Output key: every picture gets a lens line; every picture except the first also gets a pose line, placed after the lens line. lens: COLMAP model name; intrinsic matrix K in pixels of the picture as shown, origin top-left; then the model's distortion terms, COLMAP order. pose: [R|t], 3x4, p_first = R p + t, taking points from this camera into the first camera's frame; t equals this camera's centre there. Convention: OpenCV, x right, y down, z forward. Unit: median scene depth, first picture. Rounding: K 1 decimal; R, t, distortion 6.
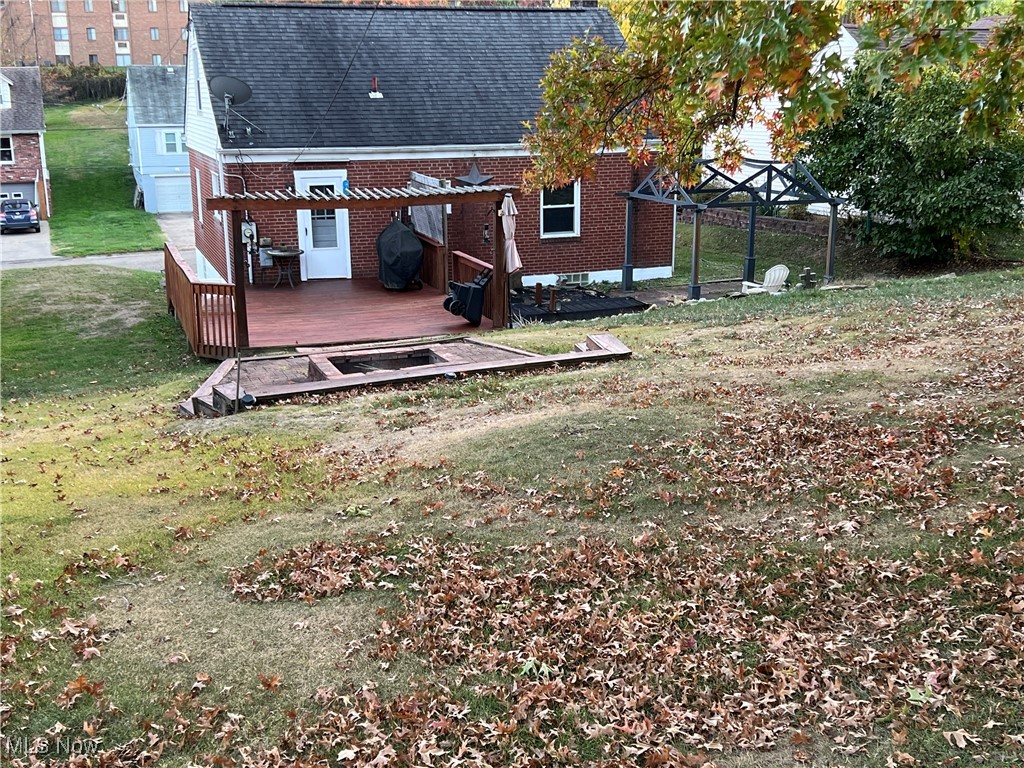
lens RADIAL K [[1169.6, 0, 516.2], [0, 1169.6, 403.4], [0, 0, 1]] dist [0.020135, 0.000000]
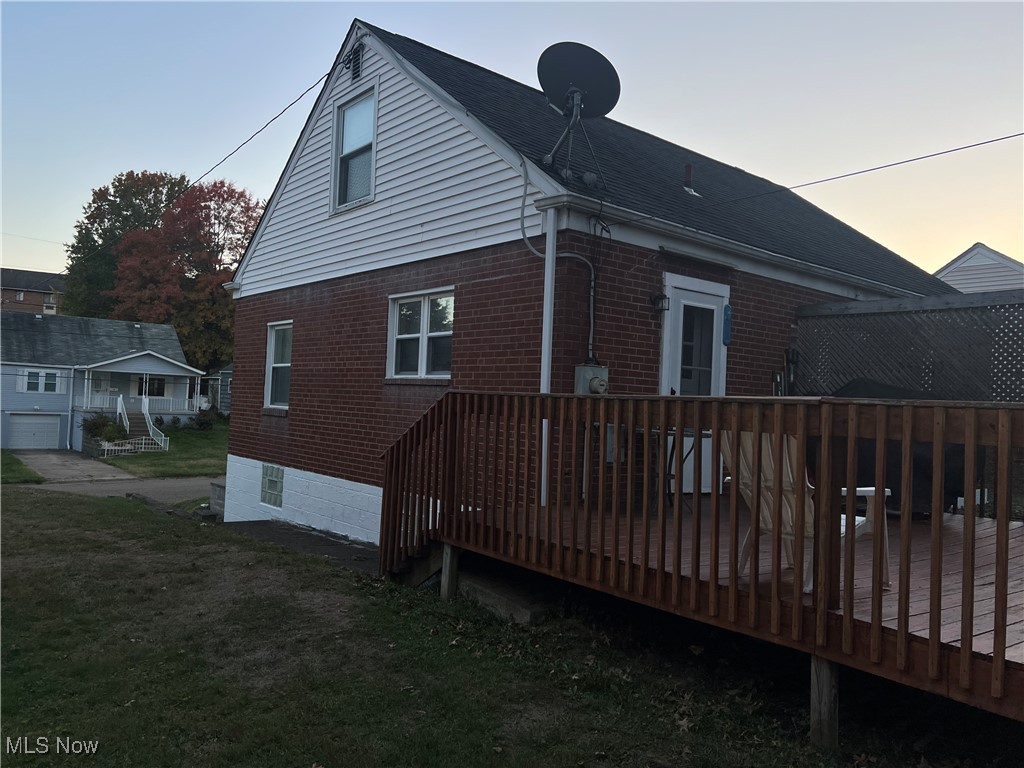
lens RADIAL K [[765.6, 0, 514.2], [0, 765.6, 389.2], [0, 0, 1]] dist [0.062579, -0.072243]
pose [[0.943579, 0.053223, 0.326843, -0.332200], [0.036942, 0.963920, -0.263615, -0.064922], [-0.329081, 0.260816, 0.907569, 0.701693]]
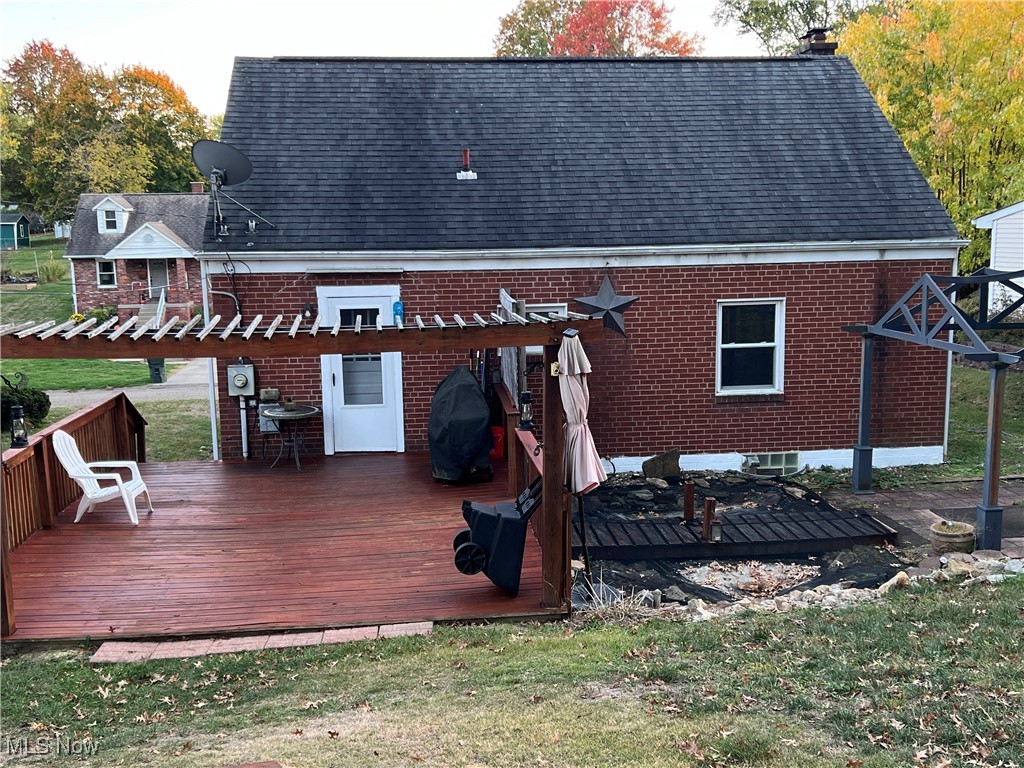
lens RADIAL K [[1076.0, 0, 515.7], [0, 1076.0, 391.0], [0, 0, 1]] dist [0.052424, 0.000000]
pose [[0.969915, 0.028711, -0.241746, 0.057865], [-0.054537, 0.993408, -0.100825, -0.082988], [0.237258, 0.110975, 0.965087, 0.436069]]
